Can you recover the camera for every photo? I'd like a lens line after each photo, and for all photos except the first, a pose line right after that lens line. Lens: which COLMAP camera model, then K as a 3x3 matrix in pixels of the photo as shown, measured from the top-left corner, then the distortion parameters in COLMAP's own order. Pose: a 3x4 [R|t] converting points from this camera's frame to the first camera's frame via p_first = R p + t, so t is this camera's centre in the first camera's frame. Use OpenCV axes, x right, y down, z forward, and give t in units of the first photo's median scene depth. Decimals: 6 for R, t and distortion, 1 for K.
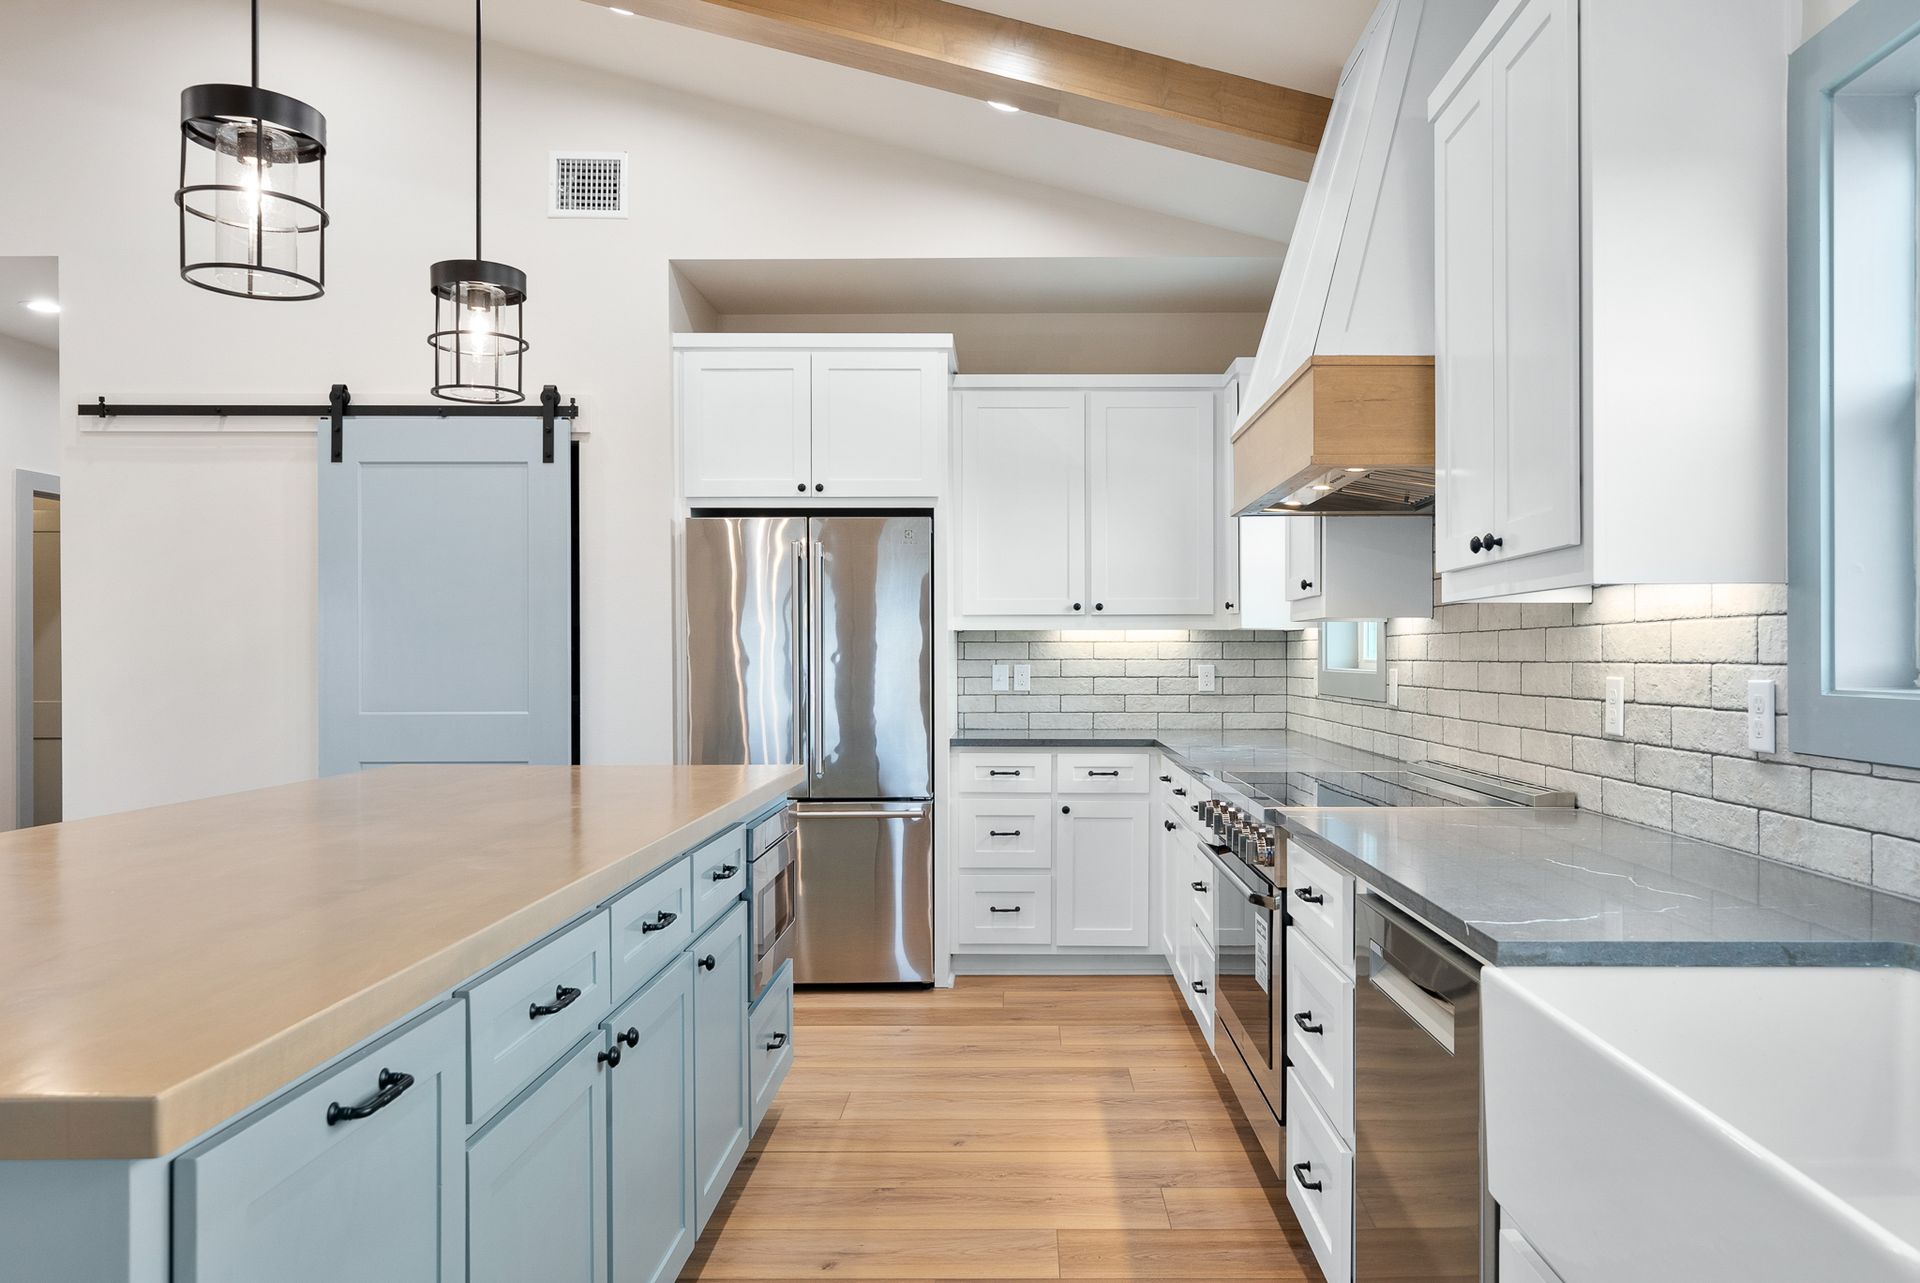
lens RADIAL K [[1322.2, 0, 1012.2], [0, 1322.2, 665.3], [0, 0, 1]] dist [0.009227, -0.002248]
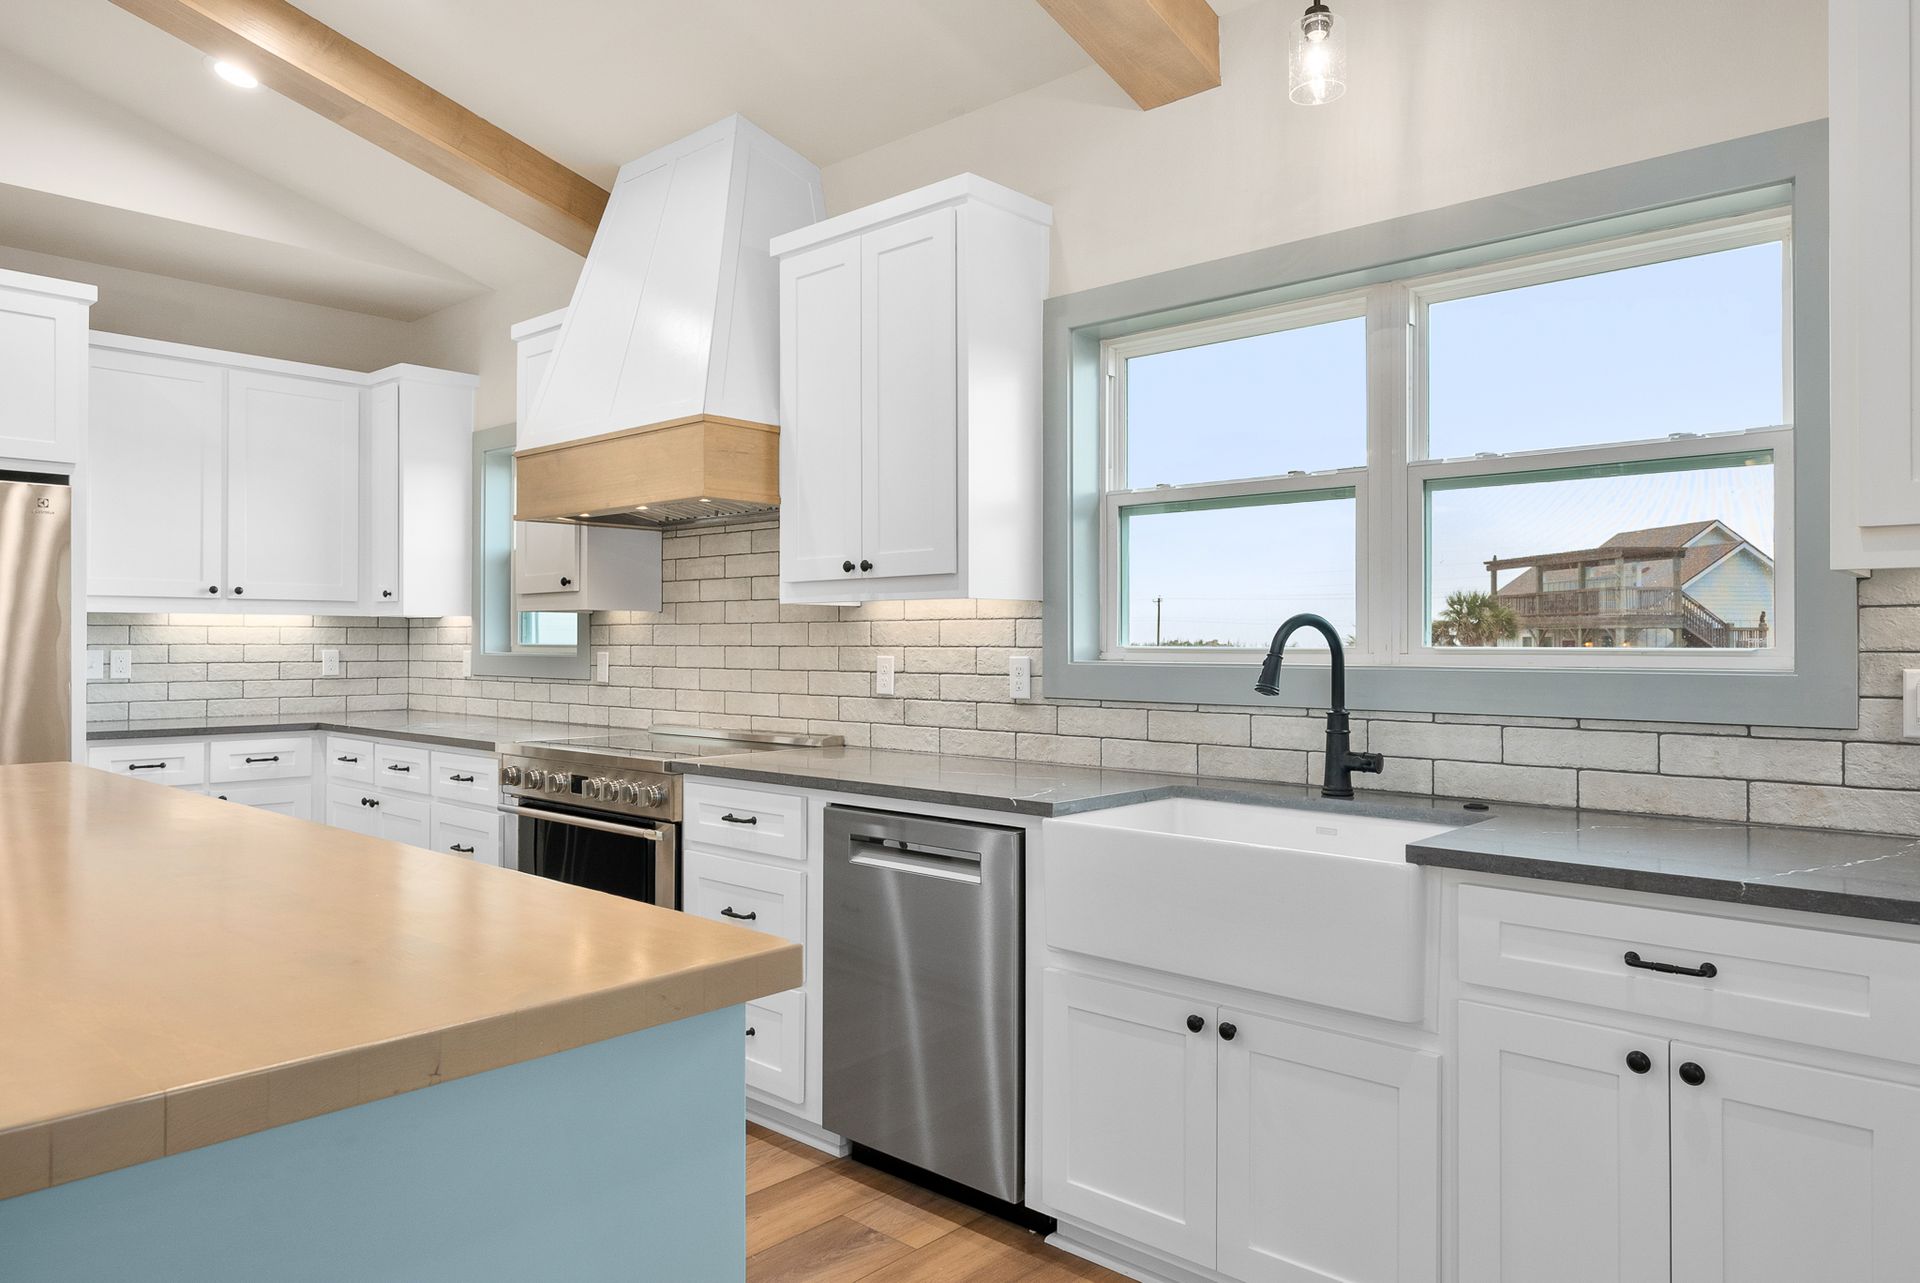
lens RADIAL K [[1228.4, 0, 945.9], [0, 1228.4, 645.2], [0, 0, 1]] dist [-0.005632, -0.001498]
pose [[0.667019, 0.000130, 0.745041, -0.453946], [0.002822, 0.999992, -0.002702, 0.000194], [-0.745035, 0.003905, 0.667013, 0.008454]]
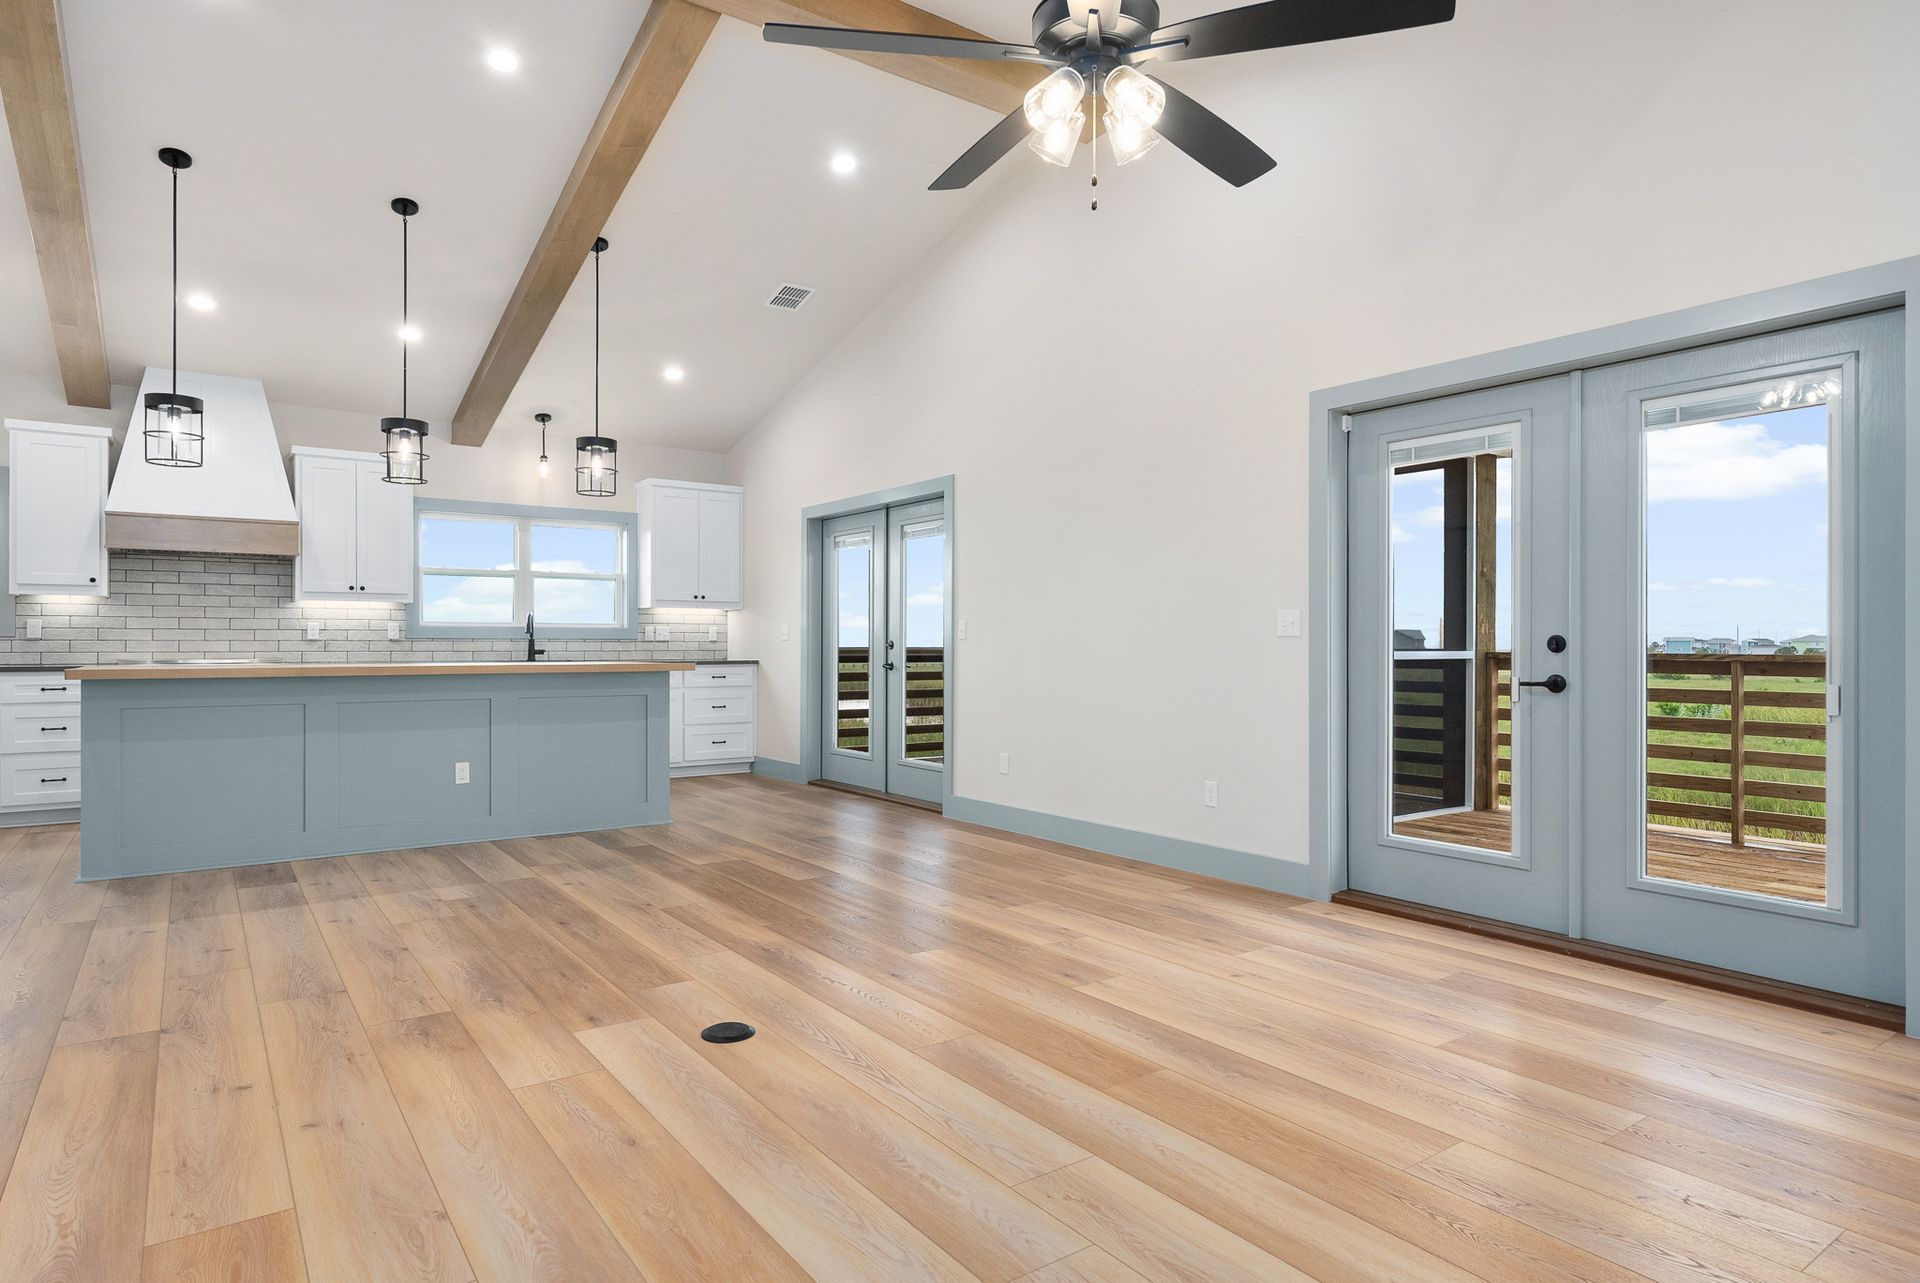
lens RADIAL K [[1085.3, 0, 946.4], [0, 1085.3, 644.4], [0, 0, 1]] dist [0.008709, 0.000004]
pose [[-0.580282, 0.000827, 0.814415, -2.459654], [0.005027, 0.999984, 0.002567, 0.056164], [-0.814400, 0.005583, -0.580277, 1.092615]]
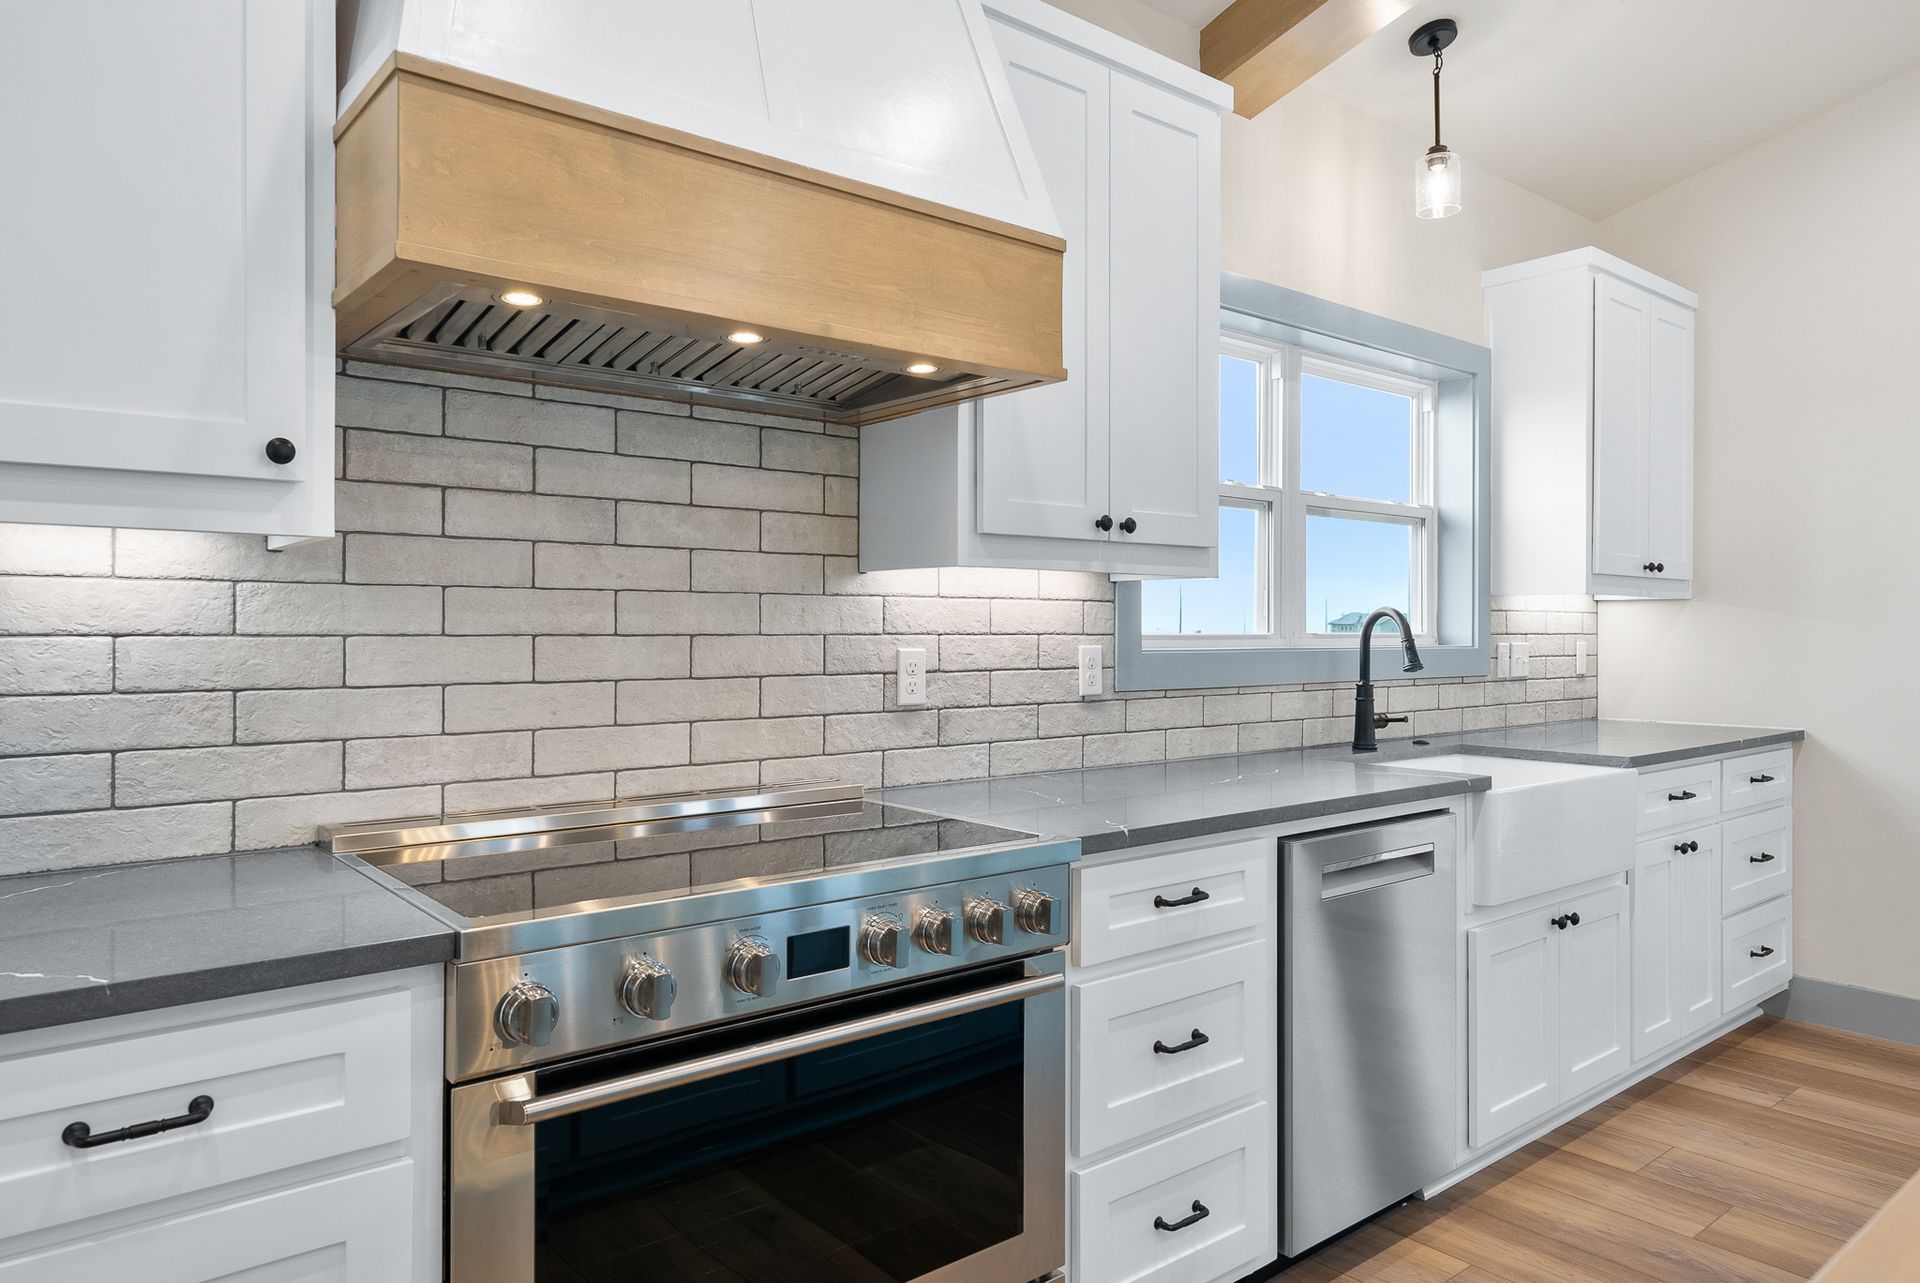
lens RADIAL K [[1228.4, 0, 957.6], [0, 1228.4, 628.6], [0, 0, 1]] dist [-0.005632, -0.001498]
pose [[-0.639318, -0.001975, 0.768940, -0.248909], [0.001744, 0.999990, 0.004019, -0.008724], [-0.768940, 0.003910, -0.639309, 1.313131]]
